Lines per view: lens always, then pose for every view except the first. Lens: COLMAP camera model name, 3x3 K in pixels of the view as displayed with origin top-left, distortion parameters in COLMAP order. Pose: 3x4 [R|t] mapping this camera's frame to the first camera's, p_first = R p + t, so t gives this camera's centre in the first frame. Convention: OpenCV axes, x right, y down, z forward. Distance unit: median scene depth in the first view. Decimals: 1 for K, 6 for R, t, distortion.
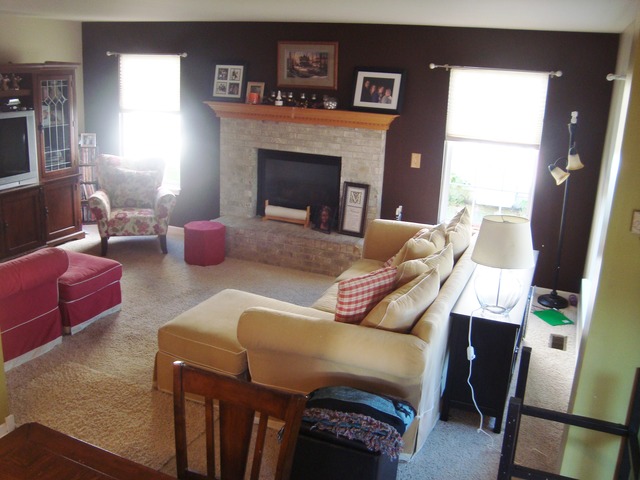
lens RADIAL K [[636.2, 0, 320.0], [0, 636.2, 240.0], [0, 0, 1]] dist [-0.186951, 0.214219]
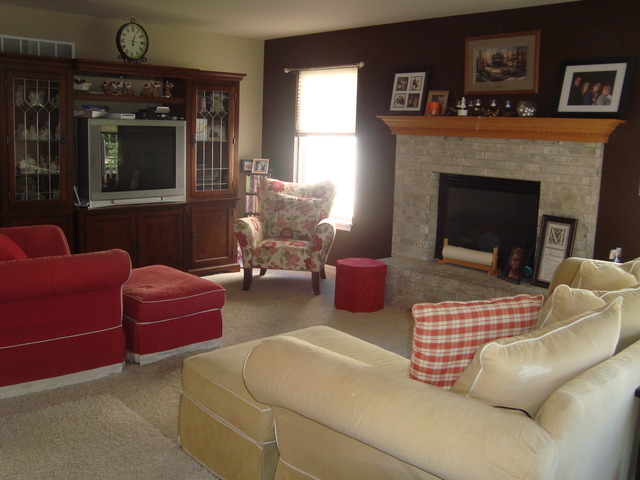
lens RADIAL K [[636.2, 0, 320.0], [0, 636.2, 240.0], [0, 0, 1]] dist [-0.186951, 0.214219]
pose [[0.915820, 0.049763, -0.398493, 0.090585], [-0.100443, 0.989138, -0.107319, 0.041016], [0.388824, 0.138311, 0.910871, 0.240401]]
